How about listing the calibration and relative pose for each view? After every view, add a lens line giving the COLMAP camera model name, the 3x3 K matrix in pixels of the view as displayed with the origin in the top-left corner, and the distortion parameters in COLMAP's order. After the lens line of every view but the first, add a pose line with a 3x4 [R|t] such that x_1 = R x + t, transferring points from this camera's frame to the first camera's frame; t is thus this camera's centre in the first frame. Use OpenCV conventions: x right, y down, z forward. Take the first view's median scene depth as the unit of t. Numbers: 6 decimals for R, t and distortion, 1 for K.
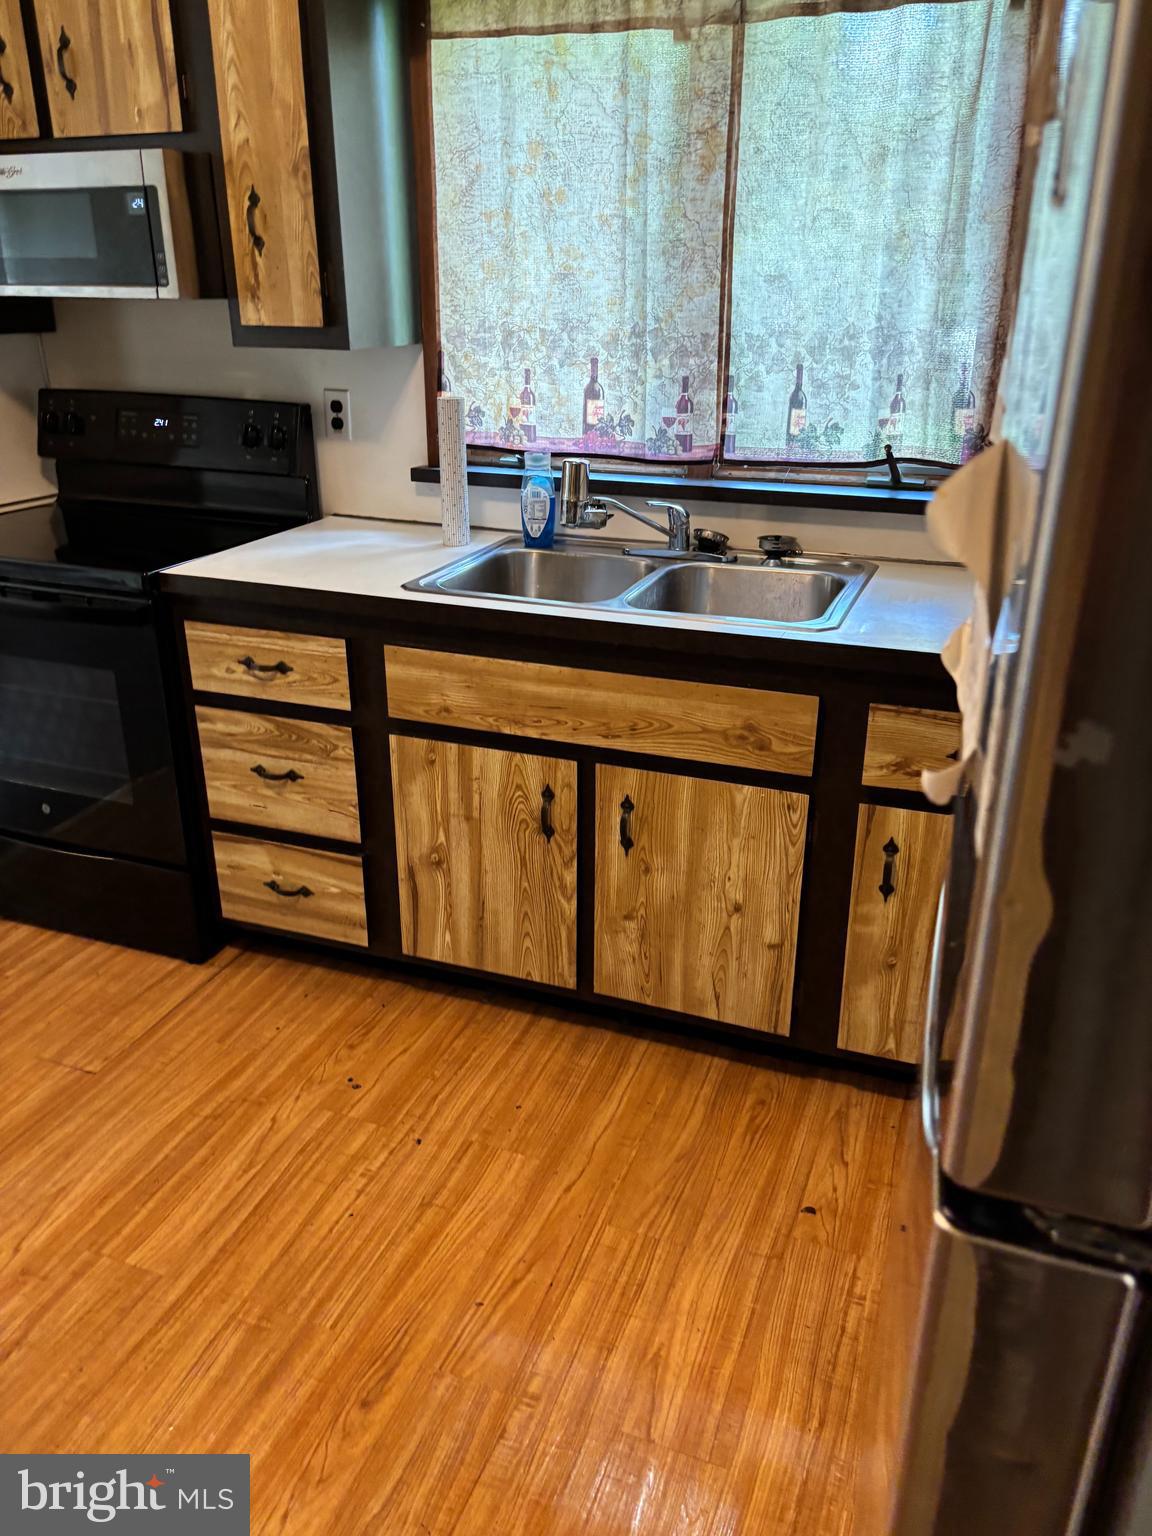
lens RADIAL K [[1142.7, 0, 583.2], [0, 1142.7, 776.1], [0, 0, 1]] dist [0.021452, -0.029371]
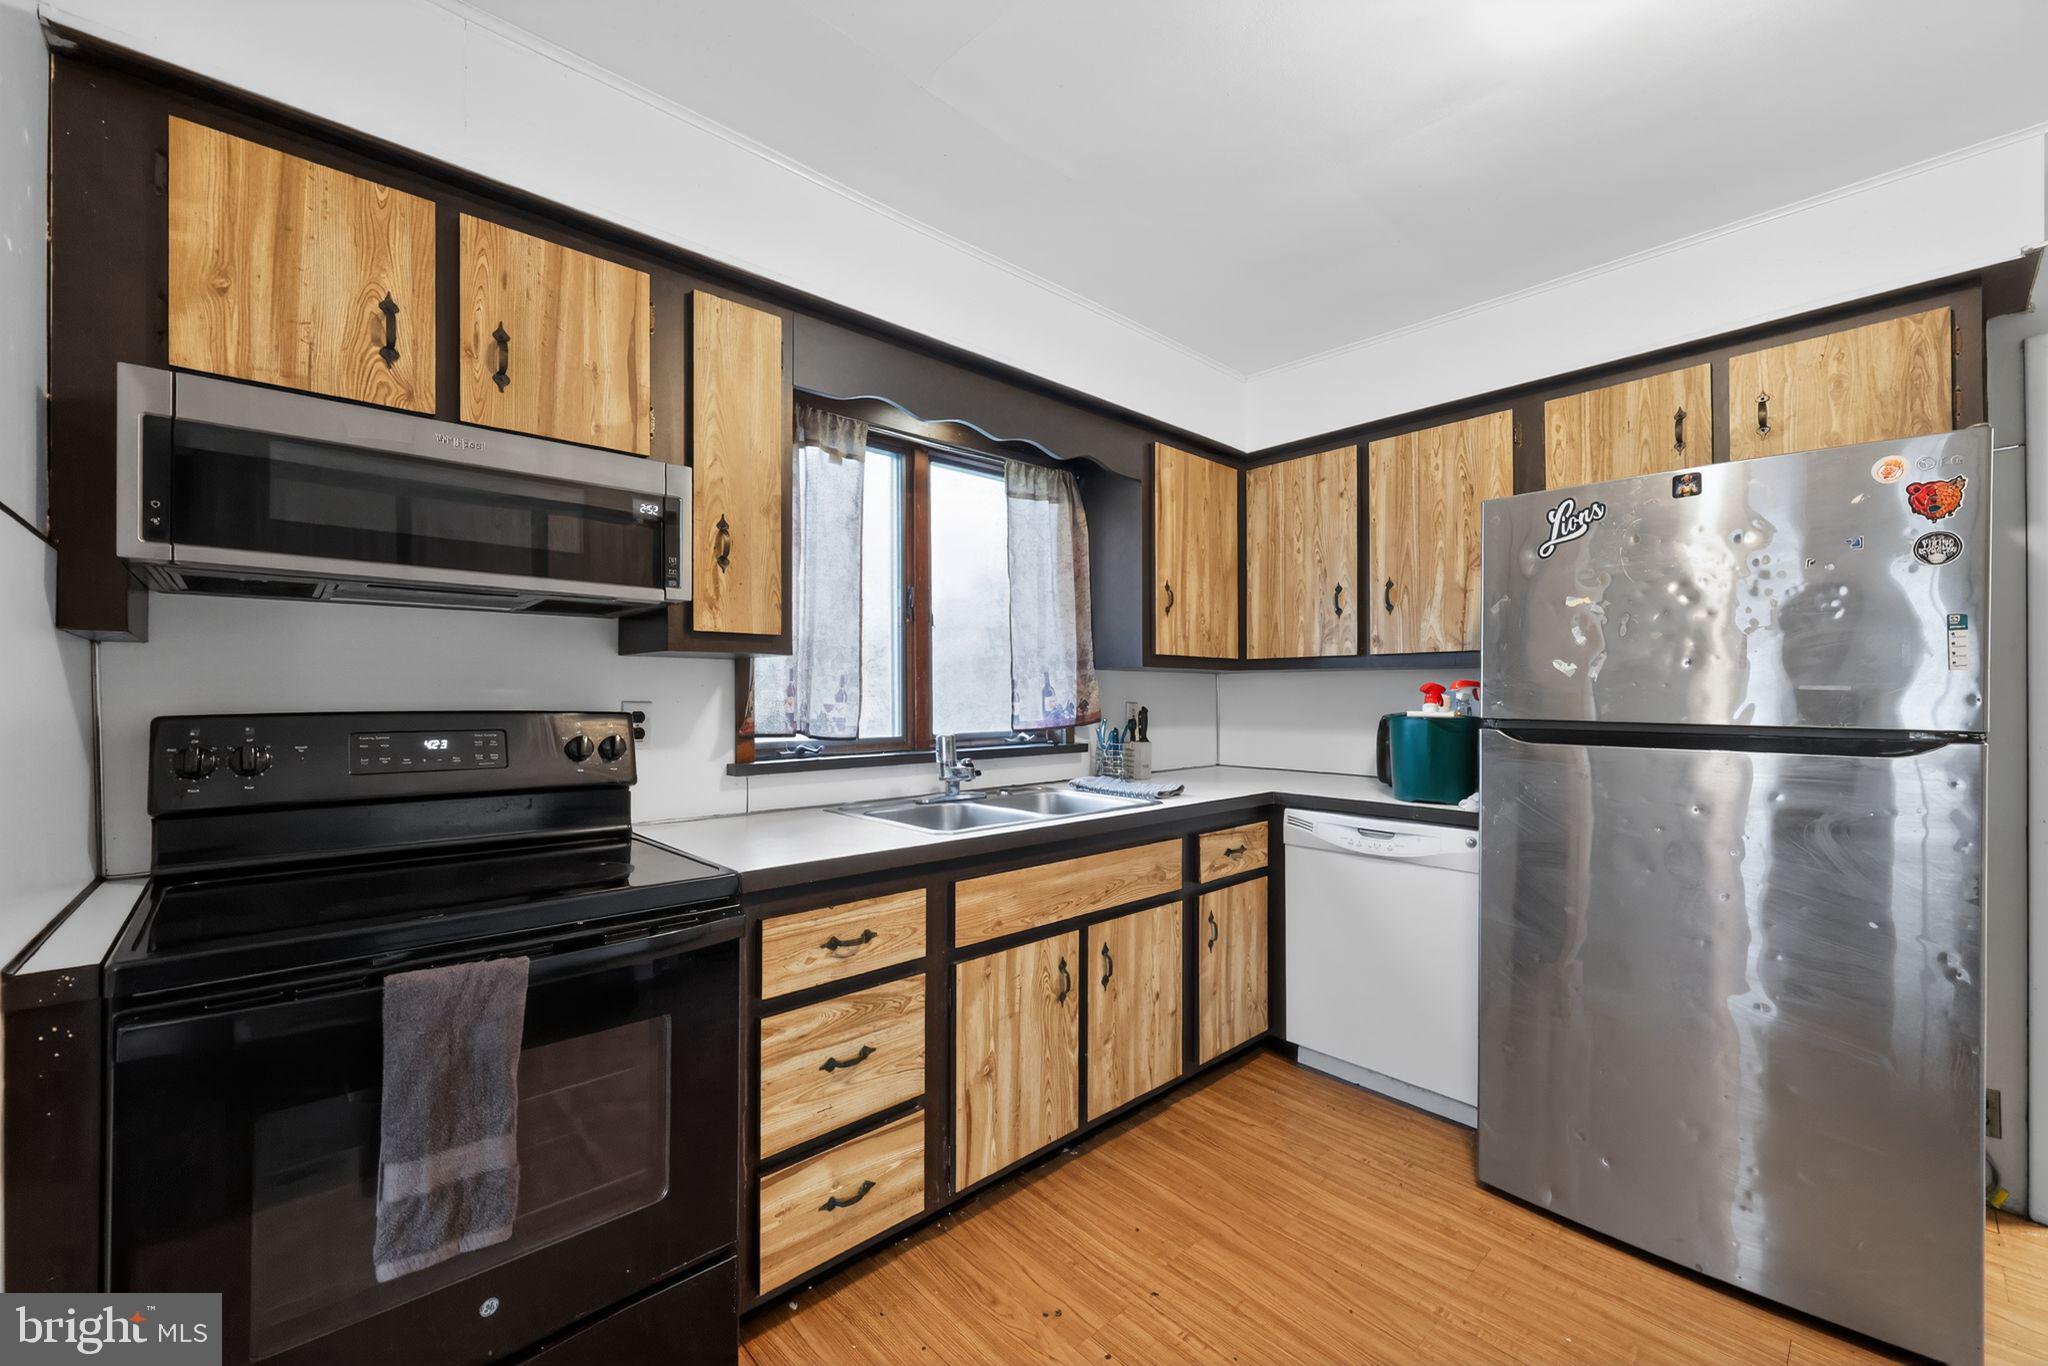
lens RADIAL K [[821.7, 0, 1020.6], [0, 821.7, 683.7], [0, 0, 1]] dist [-0.008739, -0.000308]
pose [[0.454233, 0.005413, 0.890866, -0.853453], [0.351928, 0.917560, -0.185016, -0.117829], [-0.818425, 0.397561, 0.414881, 0.498633]]
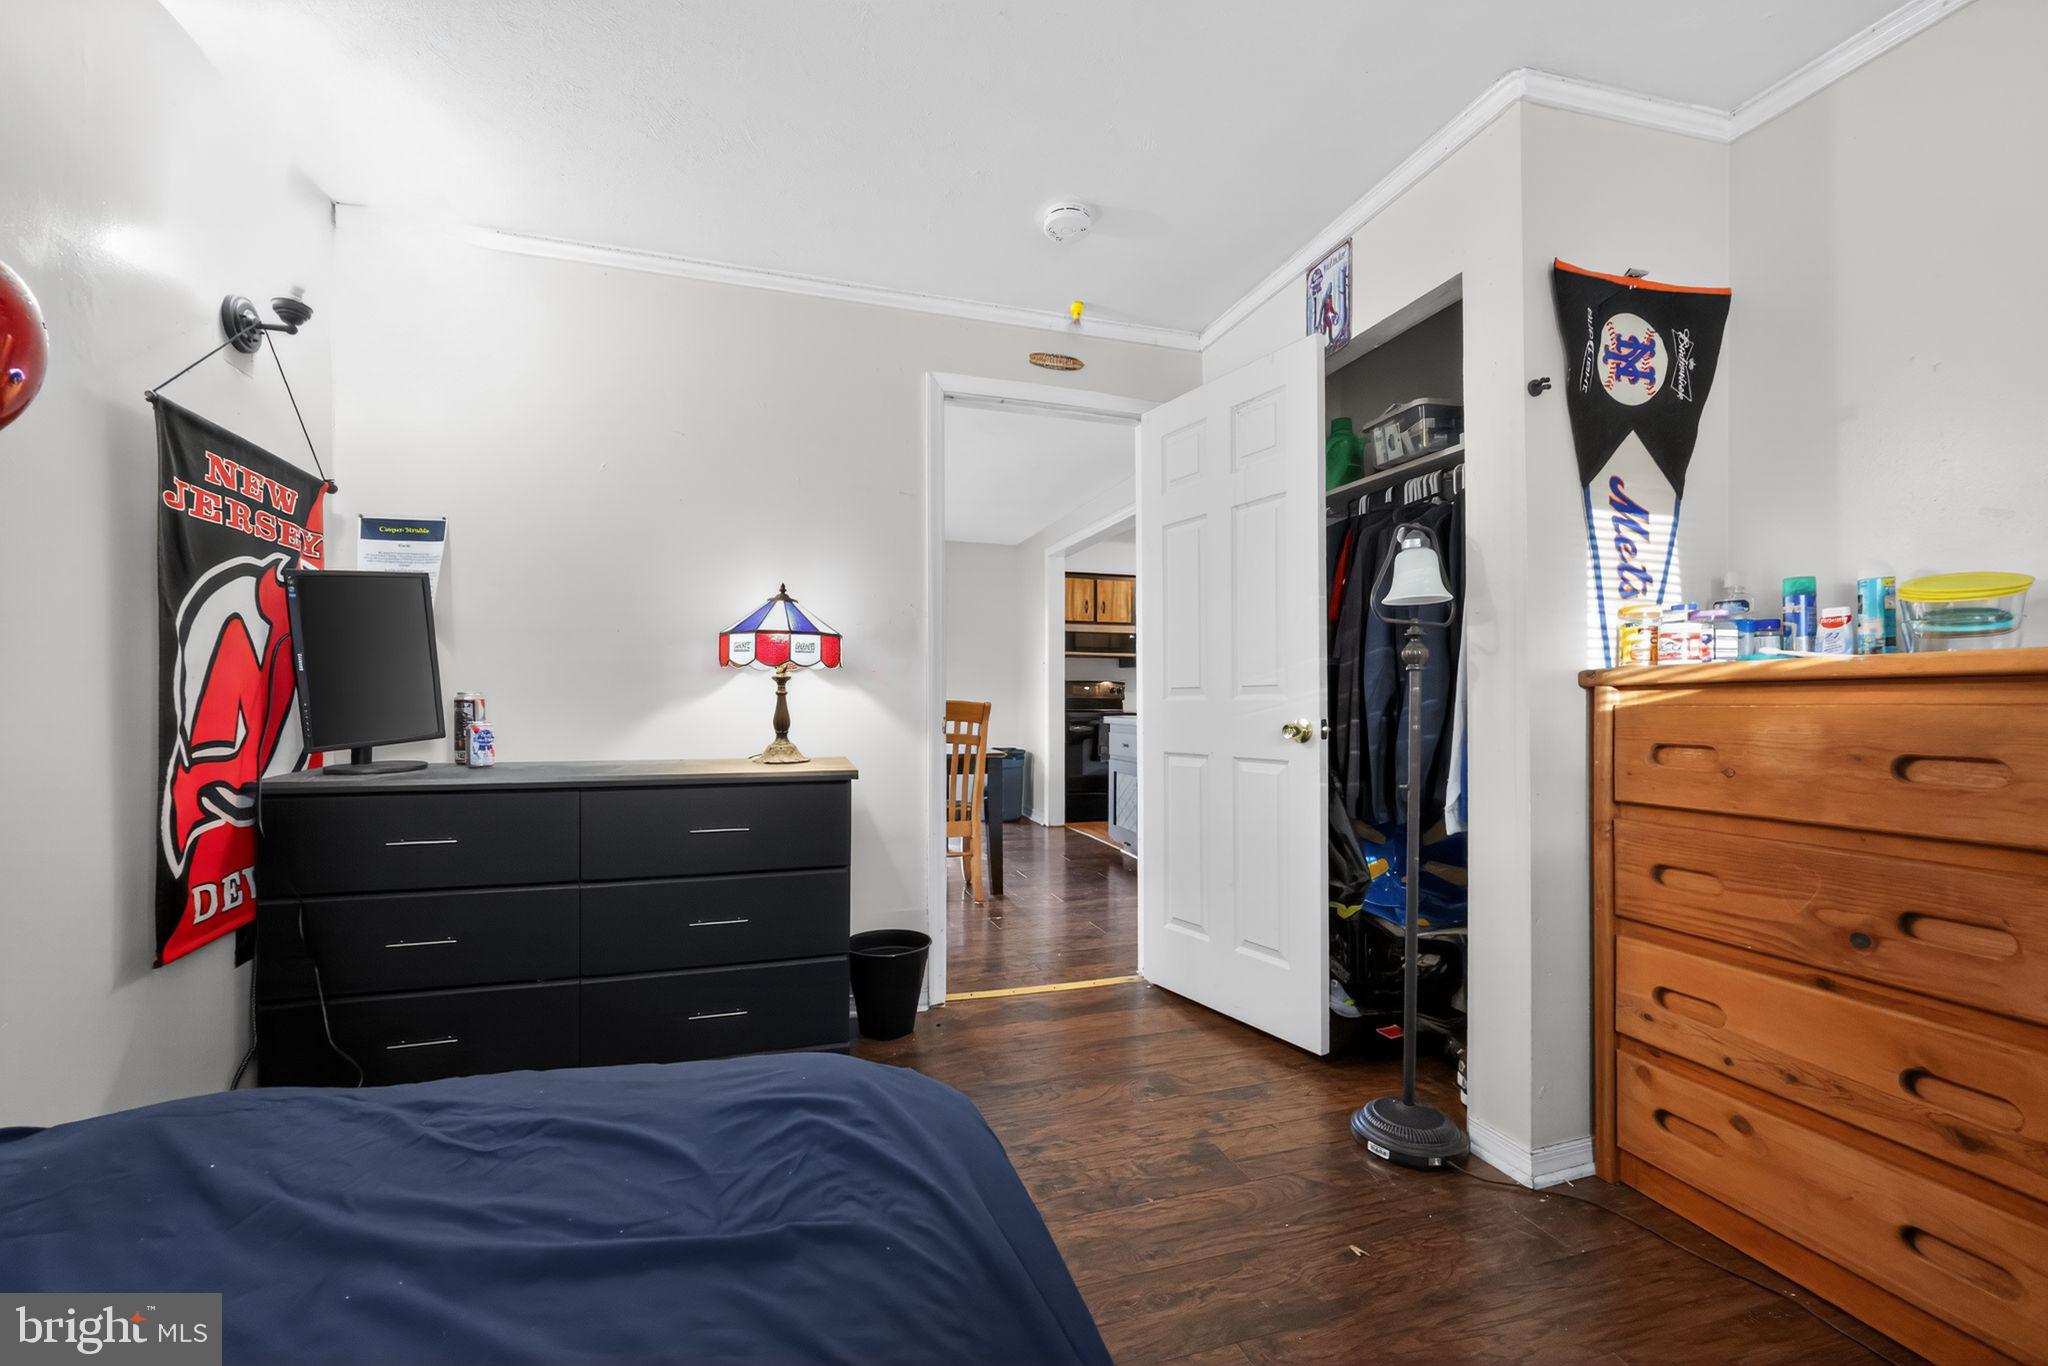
lens RADIAL K [[821.7, 0, 1020.3], [0, 821.7, 684.0], [0, 0, 1]] dist [-0.008739, -0.000308]
pose [[0.798198, -0.001191, 0.602394, -2.578211], [0.237095, 0.919907, -0.312342, 0.532639], [-0.553774, 0.392136, 0.734550, -0.977915]]
